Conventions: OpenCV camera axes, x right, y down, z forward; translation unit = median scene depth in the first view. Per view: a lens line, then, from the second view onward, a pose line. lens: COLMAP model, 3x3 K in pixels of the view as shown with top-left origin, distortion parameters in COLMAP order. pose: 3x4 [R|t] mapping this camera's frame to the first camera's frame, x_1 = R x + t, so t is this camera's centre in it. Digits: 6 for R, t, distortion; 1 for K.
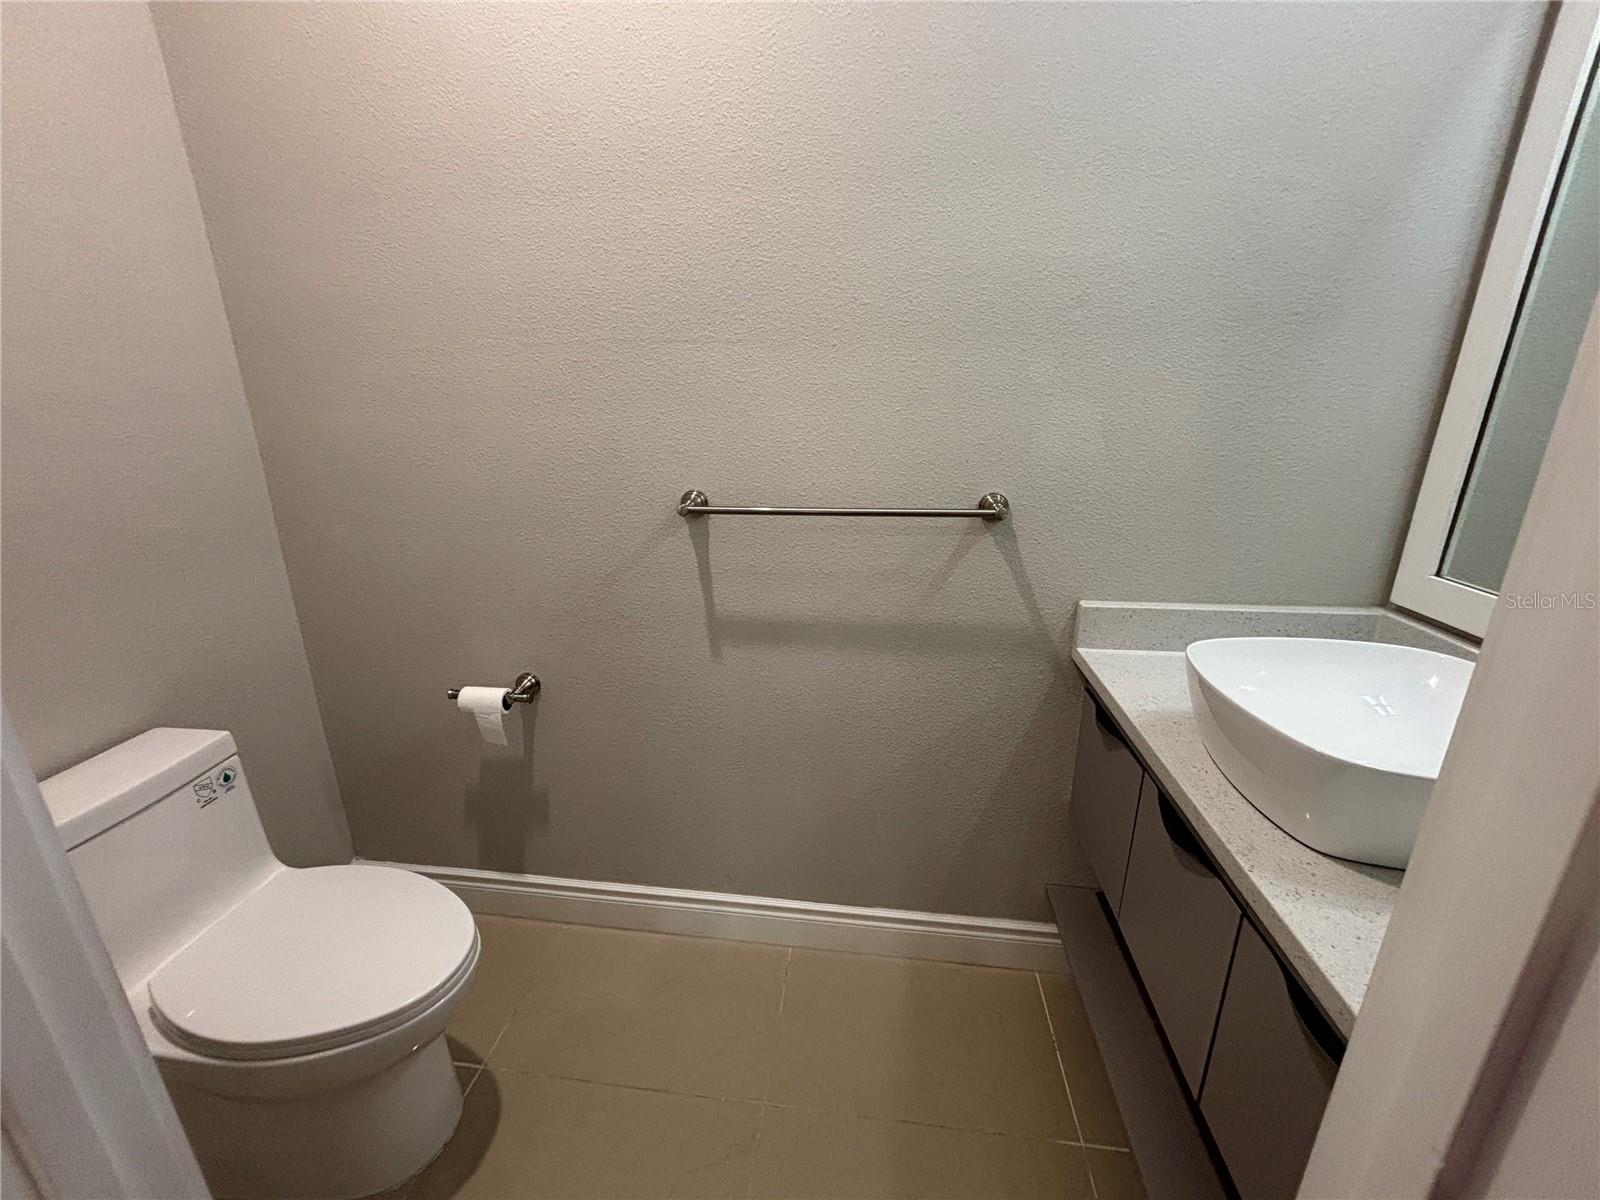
lens RADIAL K [[646.8, 0, 814.3], [0, 646.8, 594.9], [0, 0, 1]] dist [0.004469, -0.001498]
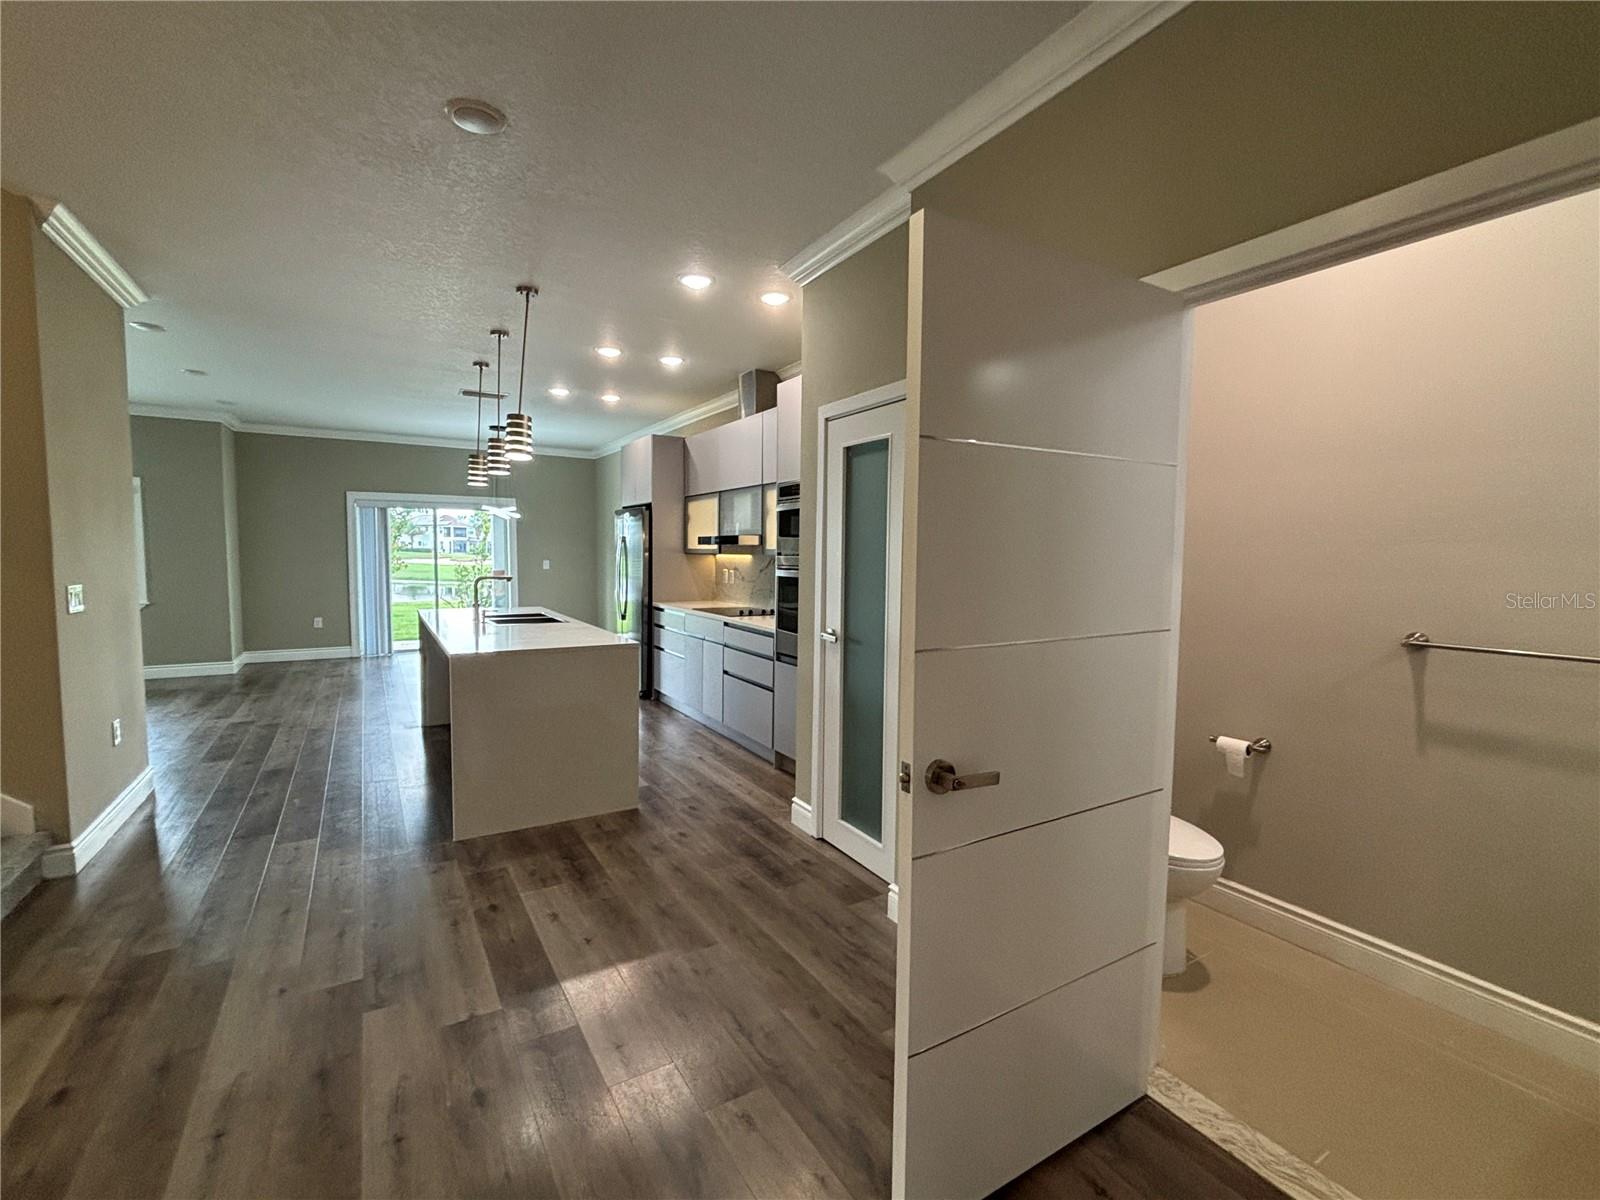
lens RADIAL K [[713.5, 0, 800.5], [0, 713.5, 602.1], [0, 0, 1]] dist [-0.003434, 0.003027]
pose [[0.634047, 0.058814, -0.771054, 0.166060], [-0.246618, 0.960416, -0.129538, 0.317355], [0.732915, 0.272289, 0.623454, -1.031324]]
